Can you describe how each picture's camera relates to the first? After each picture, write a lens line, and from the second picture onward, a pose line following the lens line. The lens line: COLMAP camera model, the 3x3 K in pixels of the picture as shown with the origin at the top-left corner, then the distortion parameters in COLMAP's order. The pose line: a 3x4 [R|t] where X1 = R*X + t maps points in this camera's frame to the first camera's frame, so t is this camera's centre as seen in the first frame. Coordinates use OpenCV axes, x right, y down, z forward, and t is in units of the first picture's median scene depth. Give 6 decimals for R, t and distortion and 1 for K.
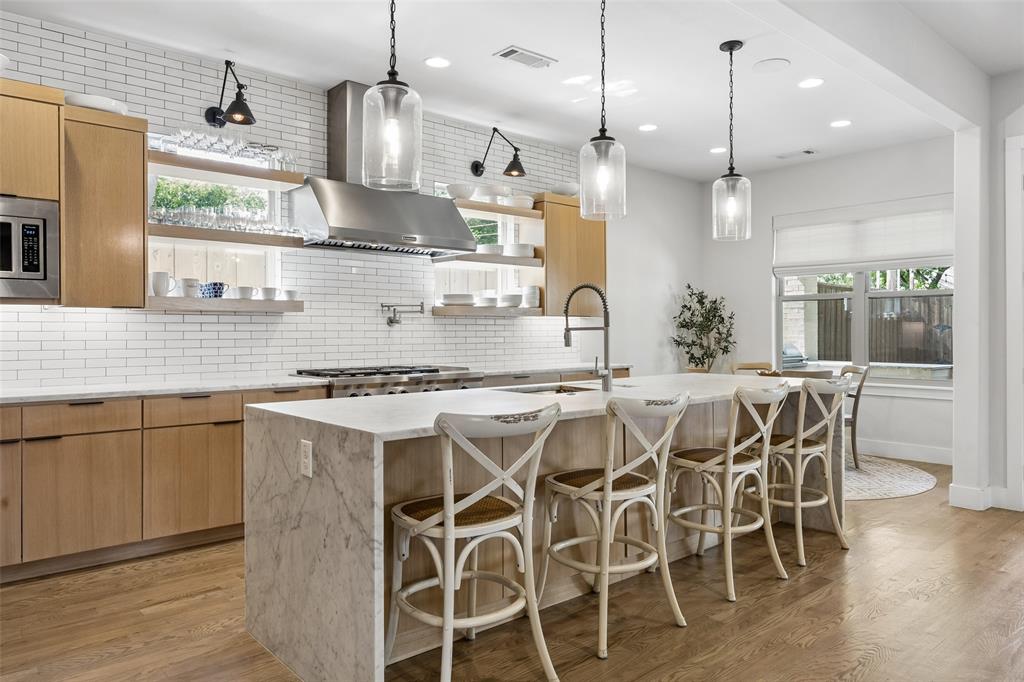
lens RADIAL K [[693.6, 0, 510.0], [0, 693.6, 323.8], [0, 0, 1]] dist [-0.005298, -0.000988]
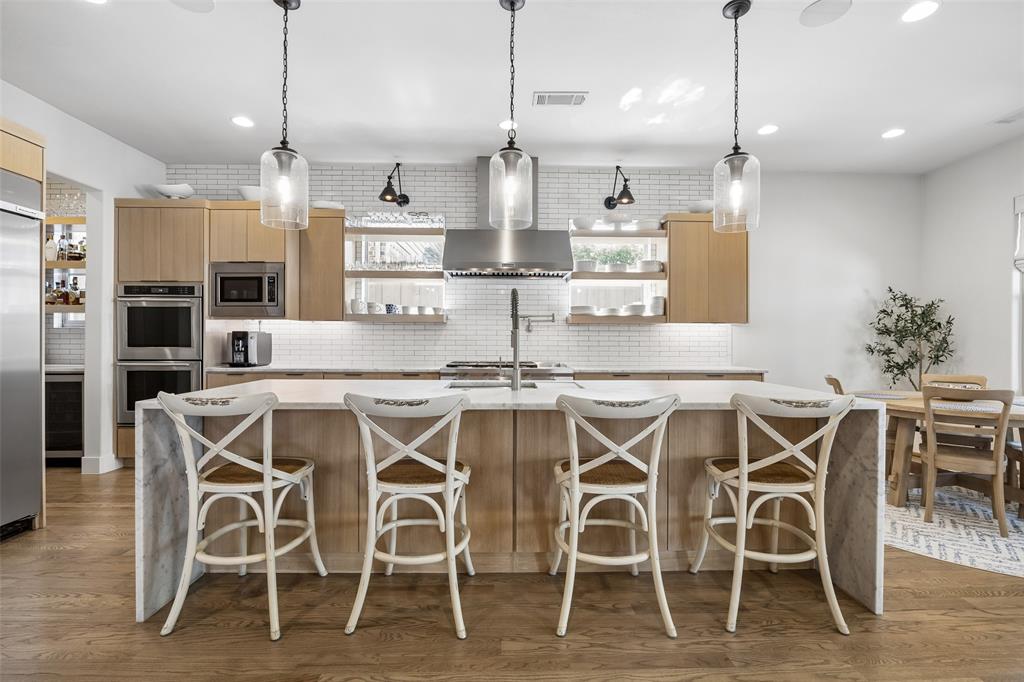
lens RADIAL K [[430.3, 0, 506.3], [0, 430.3, 339.0], [0, 0, 1]] dist [-0.011066, -0.000032]
pose [[0.767736, 0.016935, -0.640543, 0.314477], [0.000618, 0.999631, 0.027169, -0.005097], [0.640766, -0.021254, 0.767442, 0.309662]]
